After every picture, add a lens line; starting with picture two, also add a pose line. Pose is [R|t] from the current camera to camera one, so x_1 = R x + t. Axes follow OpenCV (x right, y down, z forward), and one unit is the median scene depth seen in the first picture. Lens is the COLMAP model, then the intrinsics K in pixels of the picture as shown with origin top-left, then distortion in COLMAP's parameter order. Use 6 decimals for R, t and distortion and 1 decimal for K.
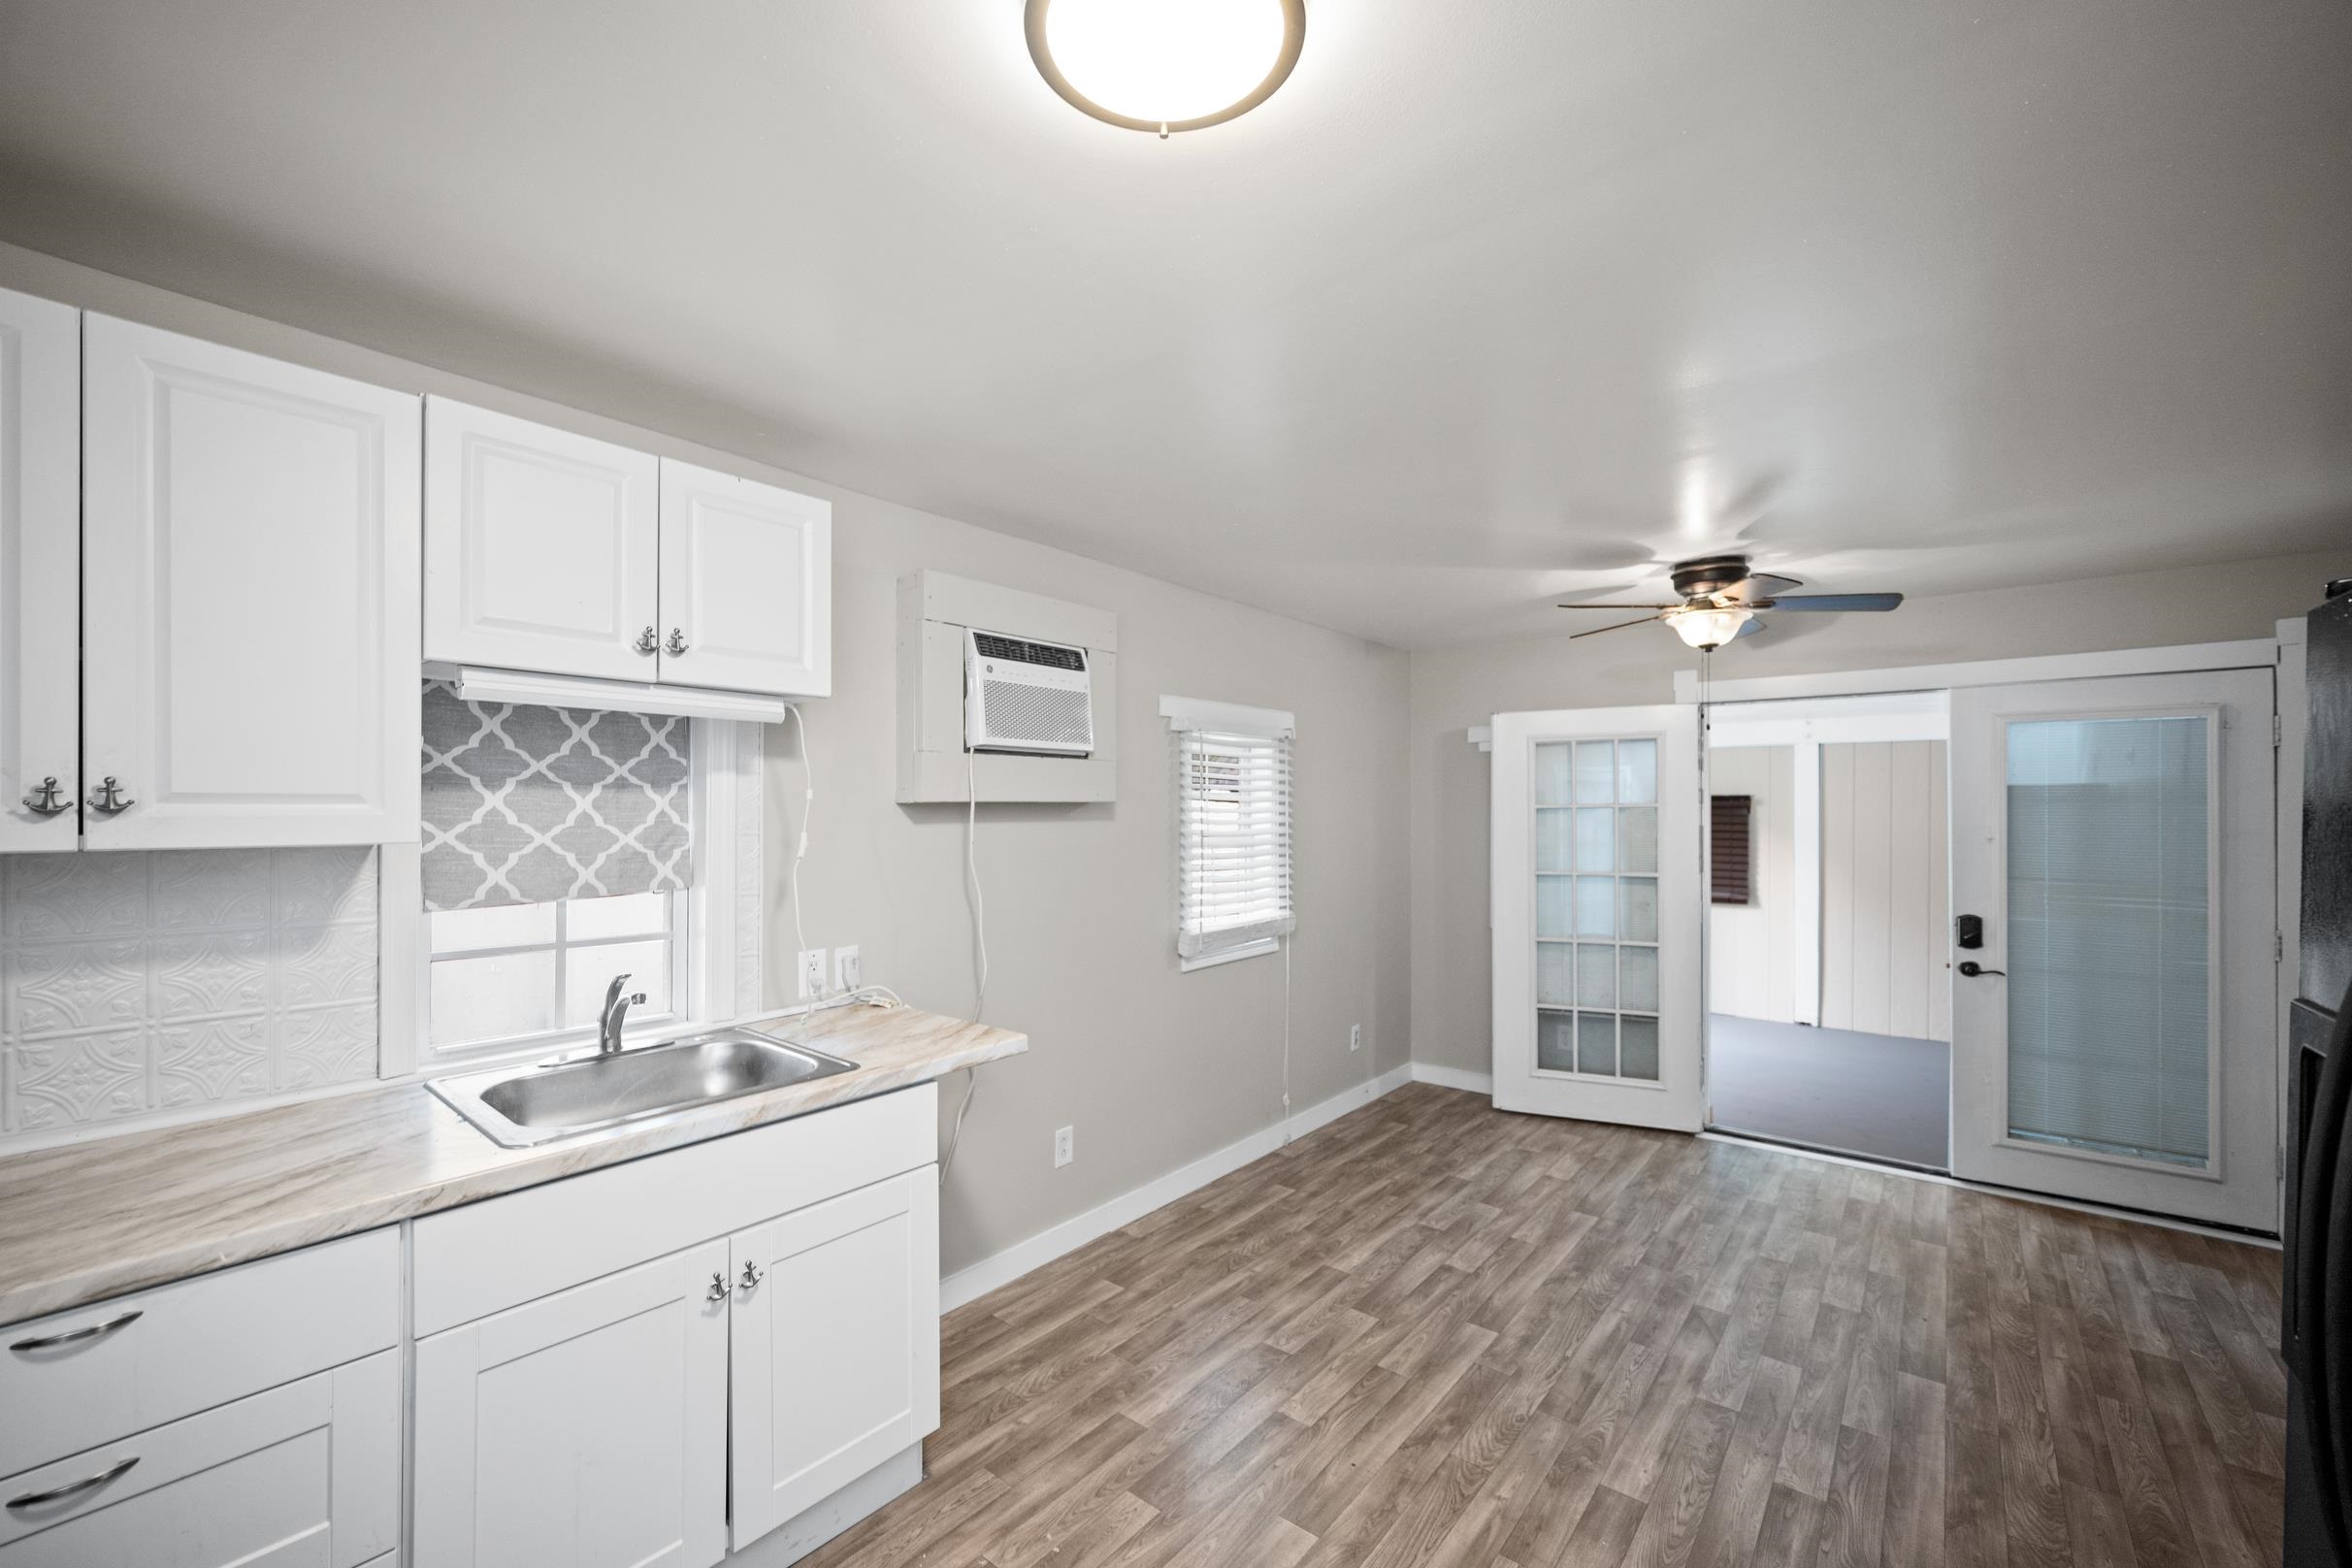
lens RADIAL K [[944.6, 0, 1173.5], [0, 944.6, 807.4], [0, 0, 1]] dist [-0.002255, -0.000025]
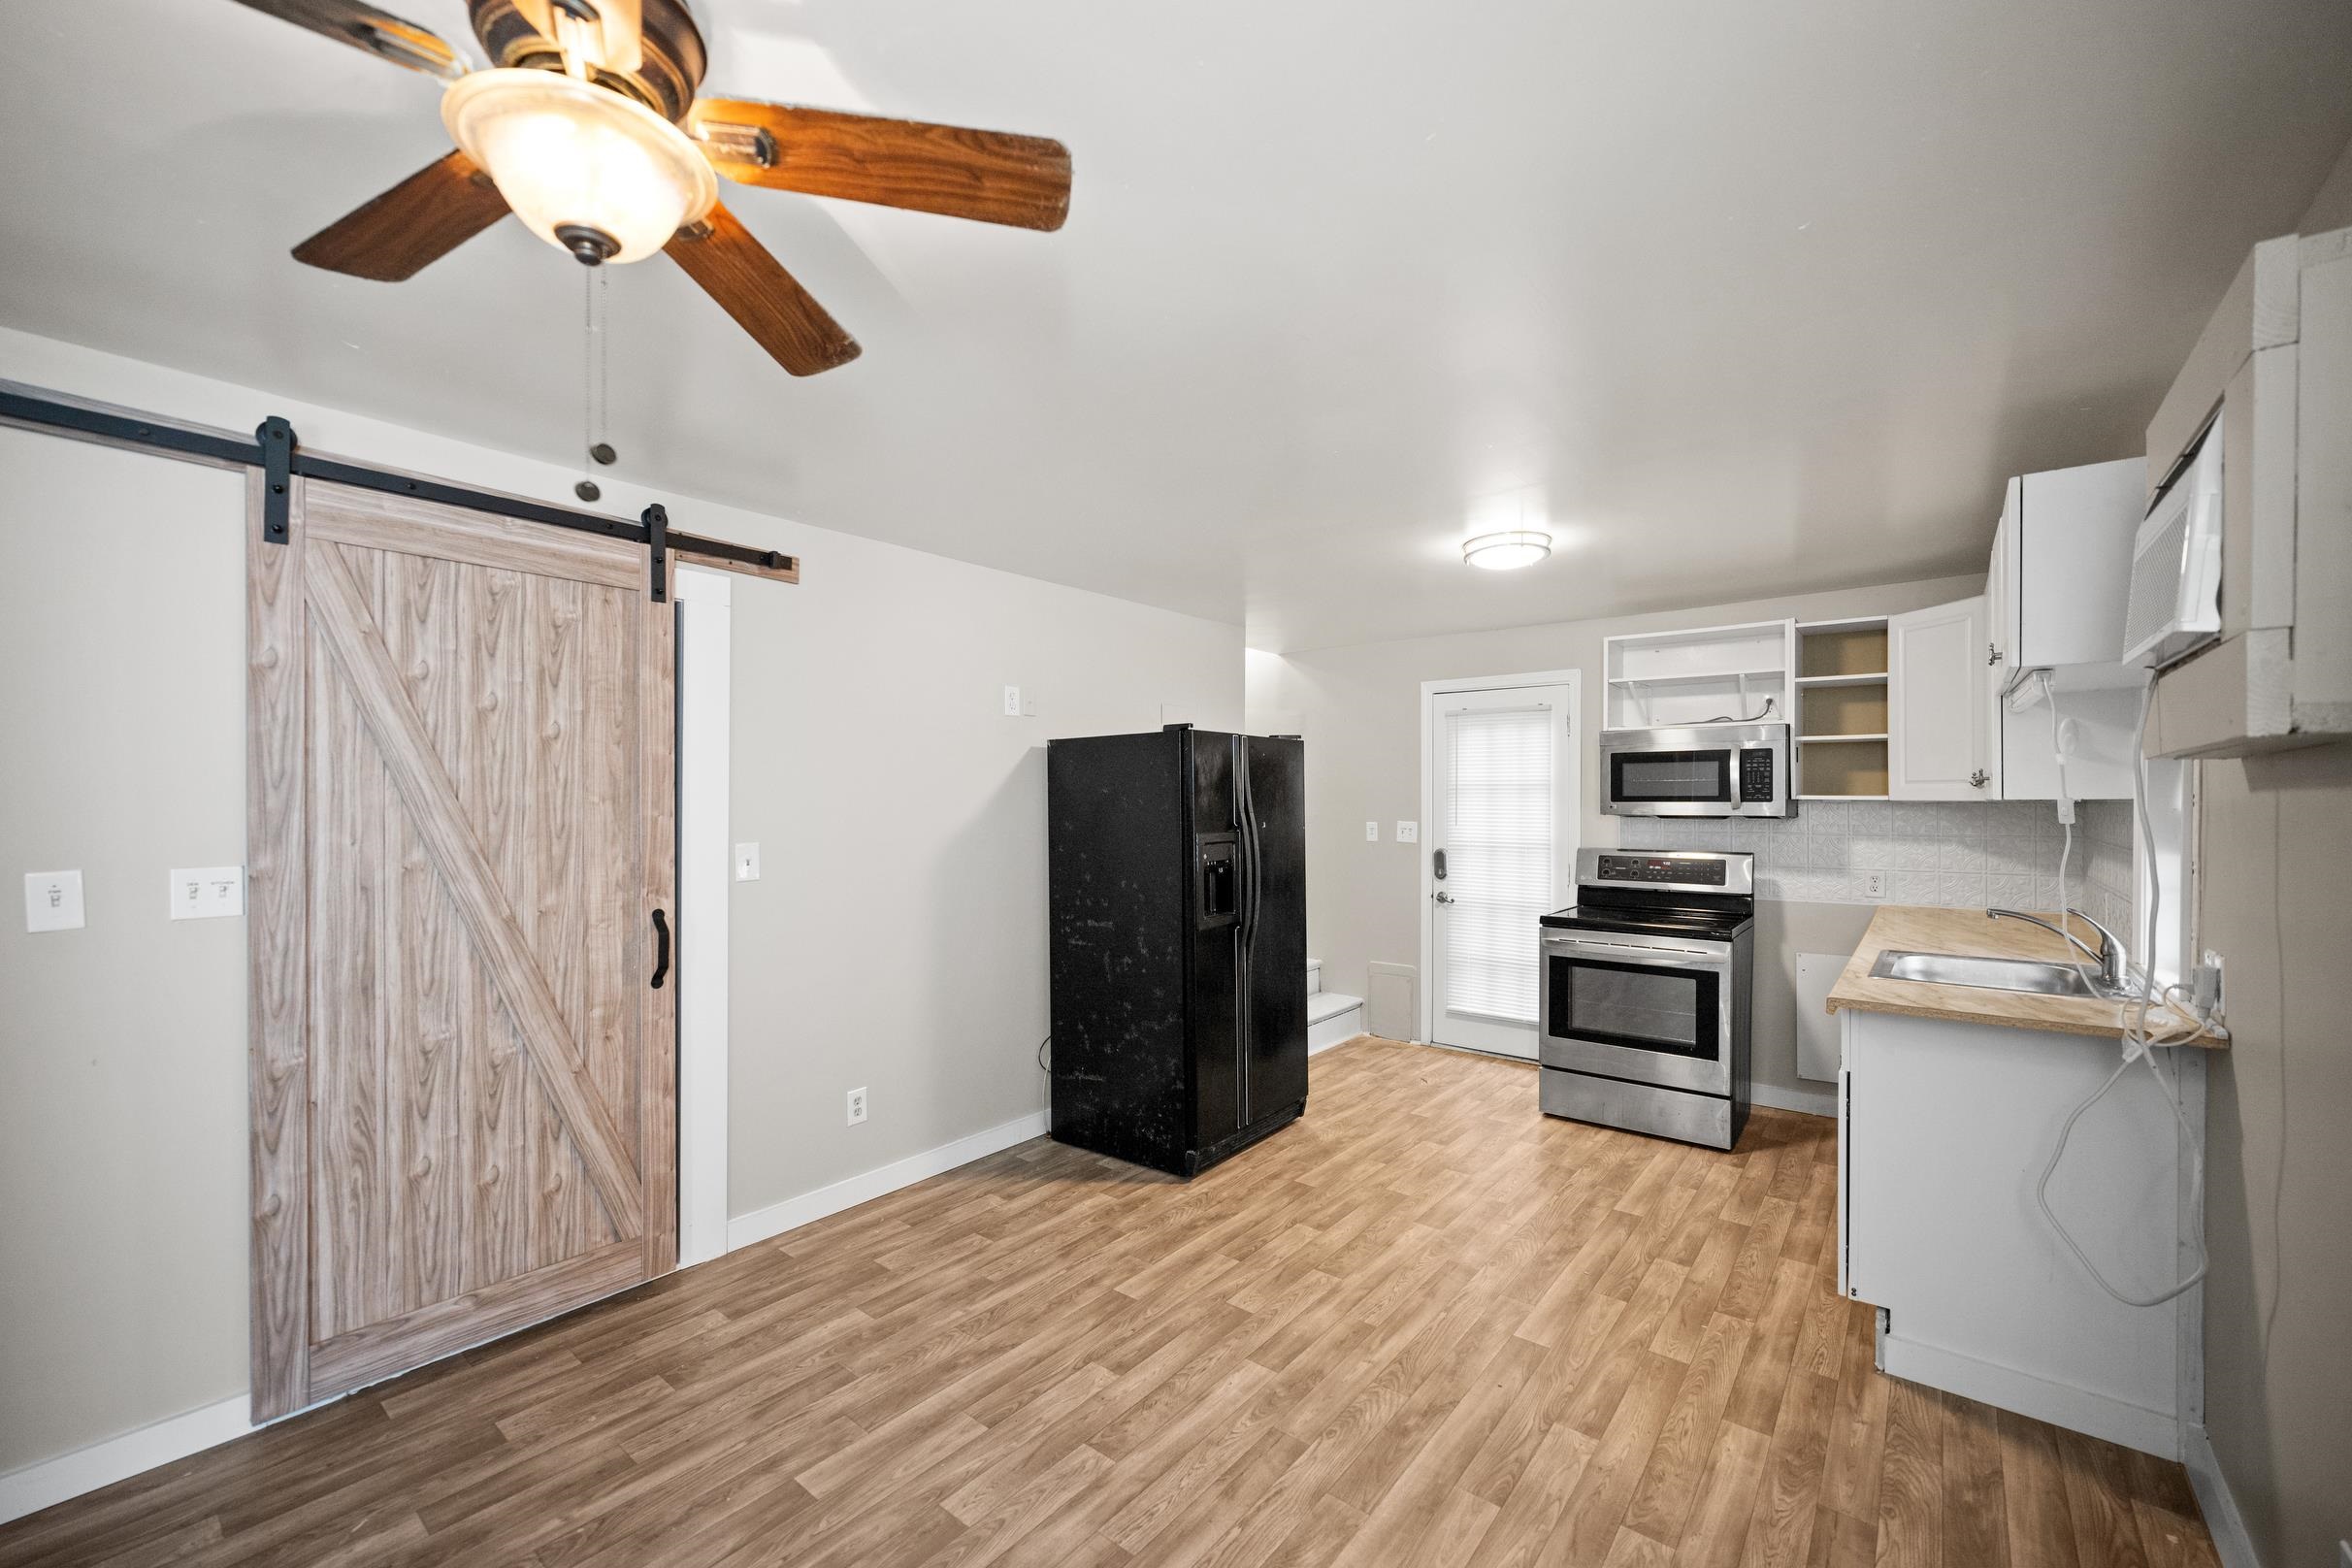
lens RADIAL K [[944.6, 0, 1173.5], [0, 944.6, 807.4], [0, 0, 1]] dist [-0.002255, -0.000025]
pose [[-0.999933, -0.002869, -0.011181, 0.507185], [-0.002945, 0.999972, 0.006834, 0.029036], [0.011161, 0.006867, -0.999914, 1.820543]]
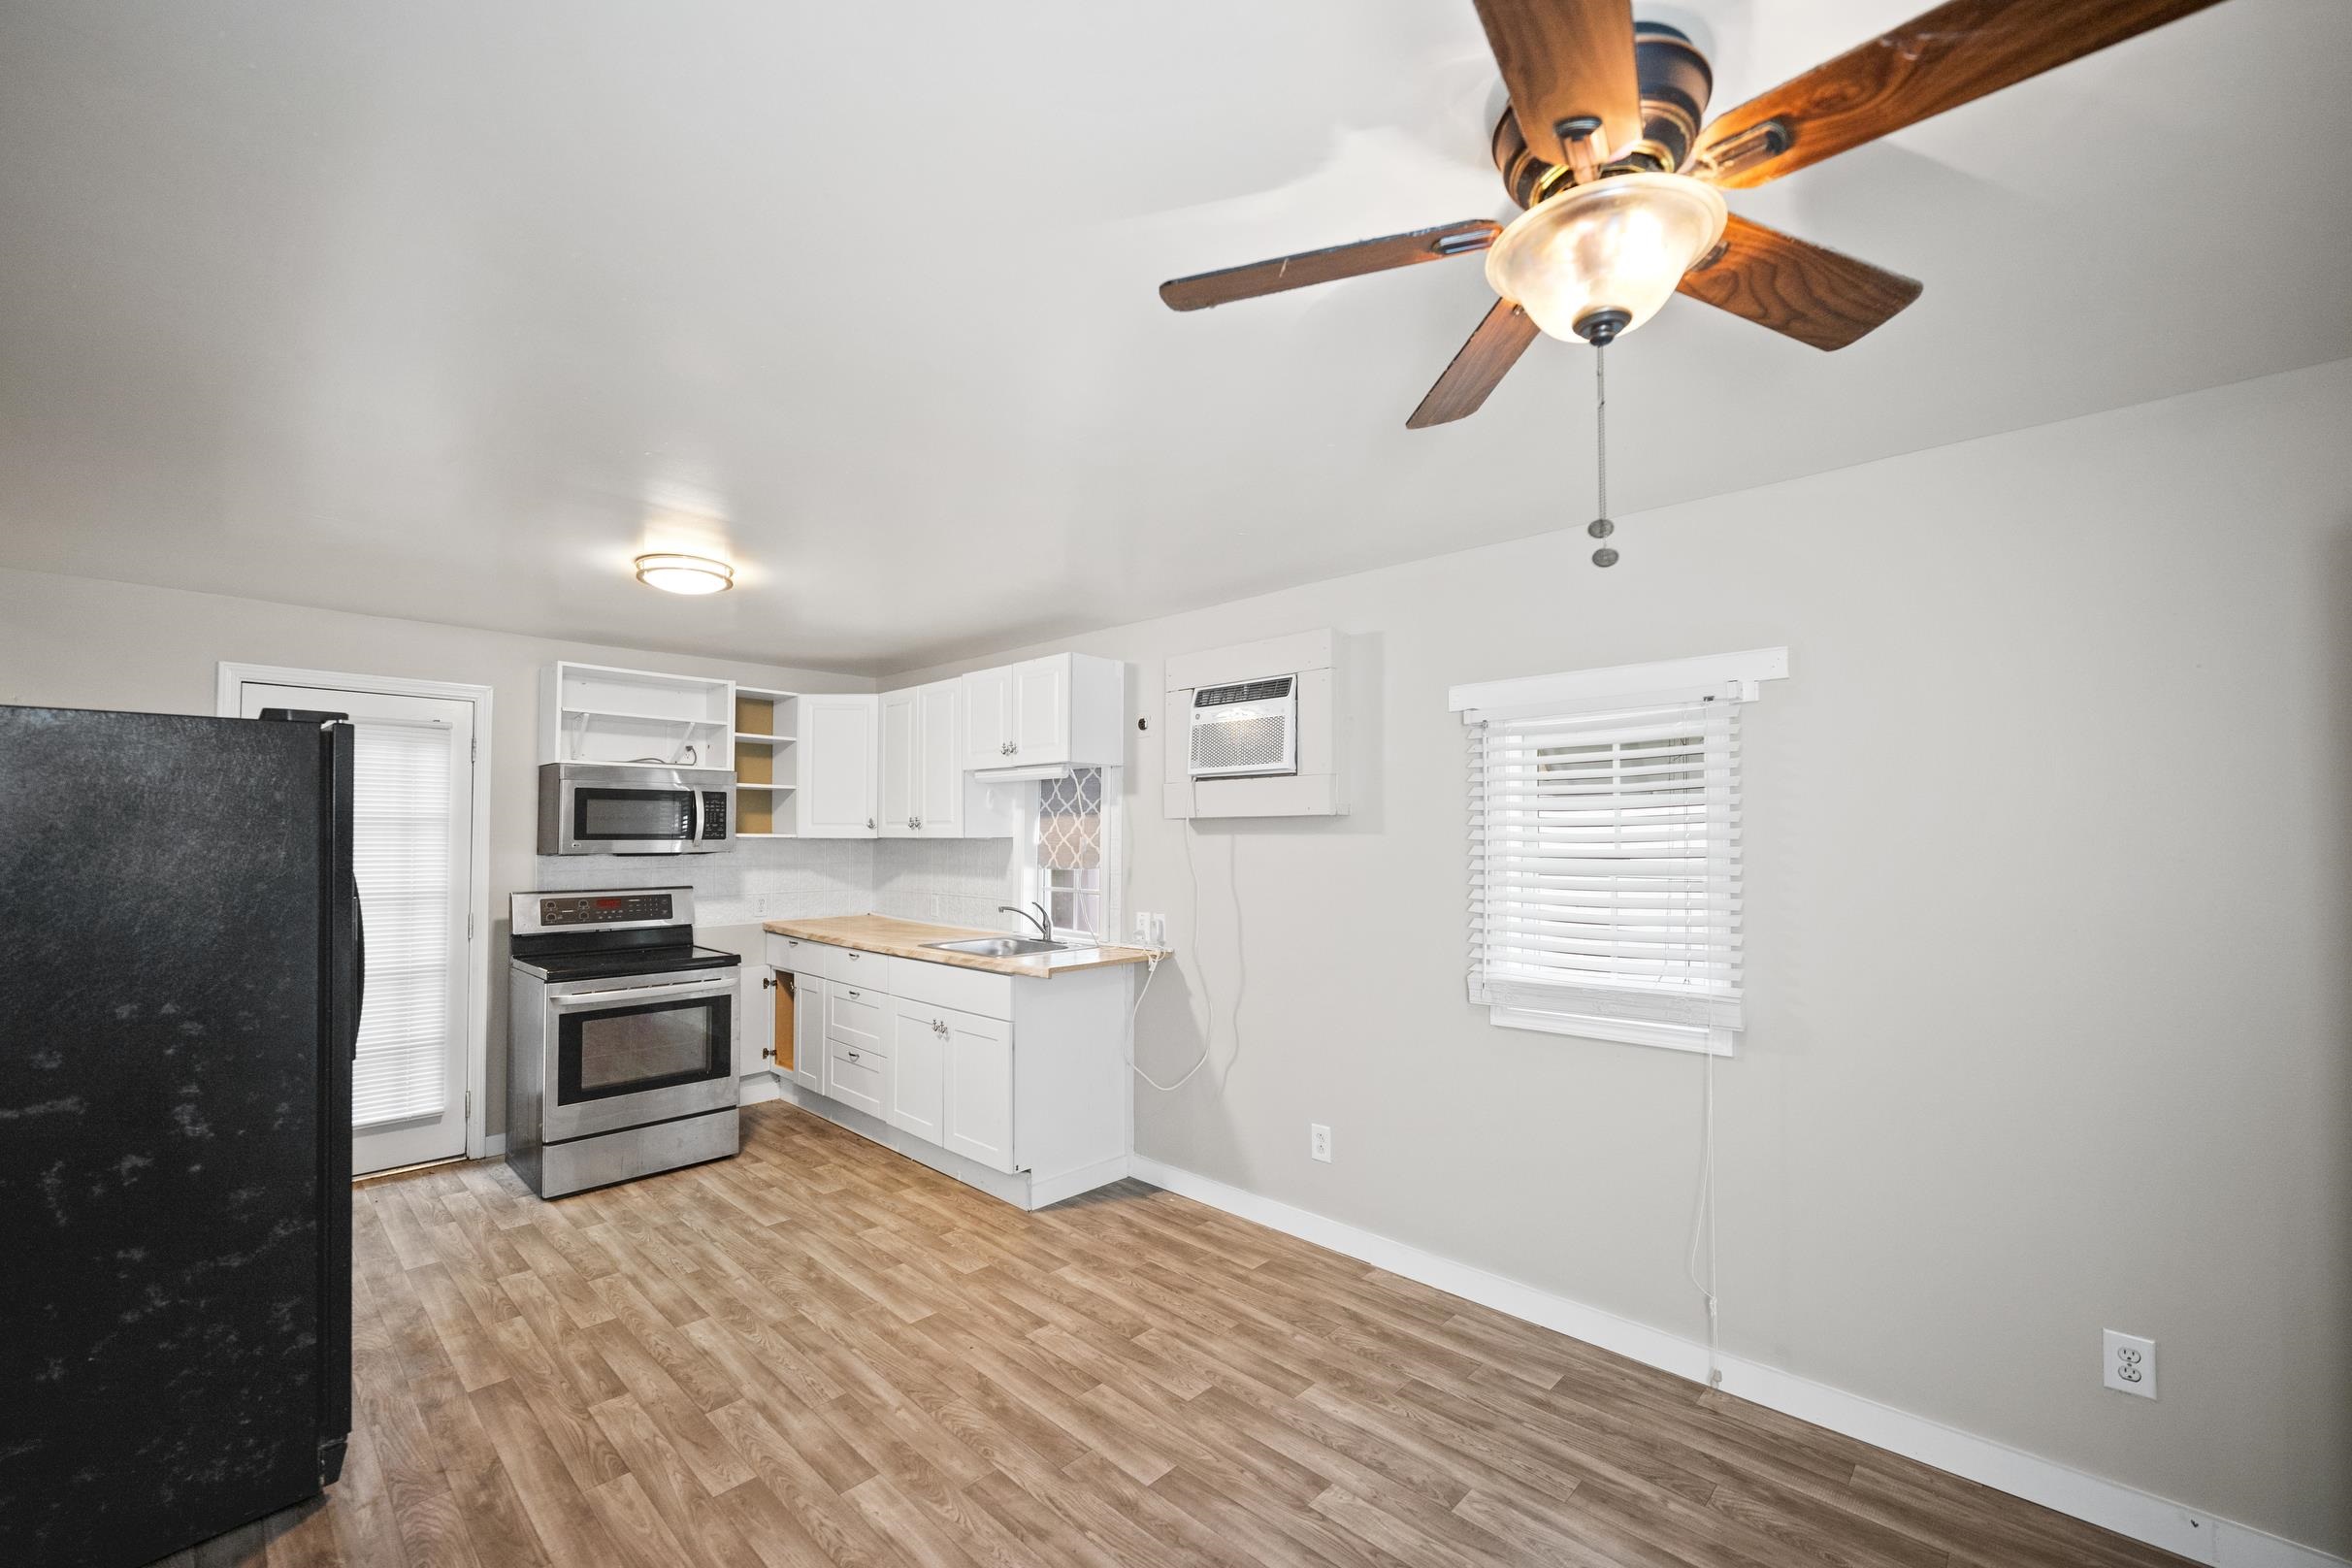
lens RADIAL K [[951.6, 0, 1164.6], [0, 951.6, 806.8], [0, 0, 1]] dist [-0.002735, 0.000083]
pose [[-0.078934, -0.031761, -0.996374, 1.266939], [0.000565, 0.999491, -0.031905, 0.023861], [0.996880, -0.003082, -0.078876, 1.193667]]
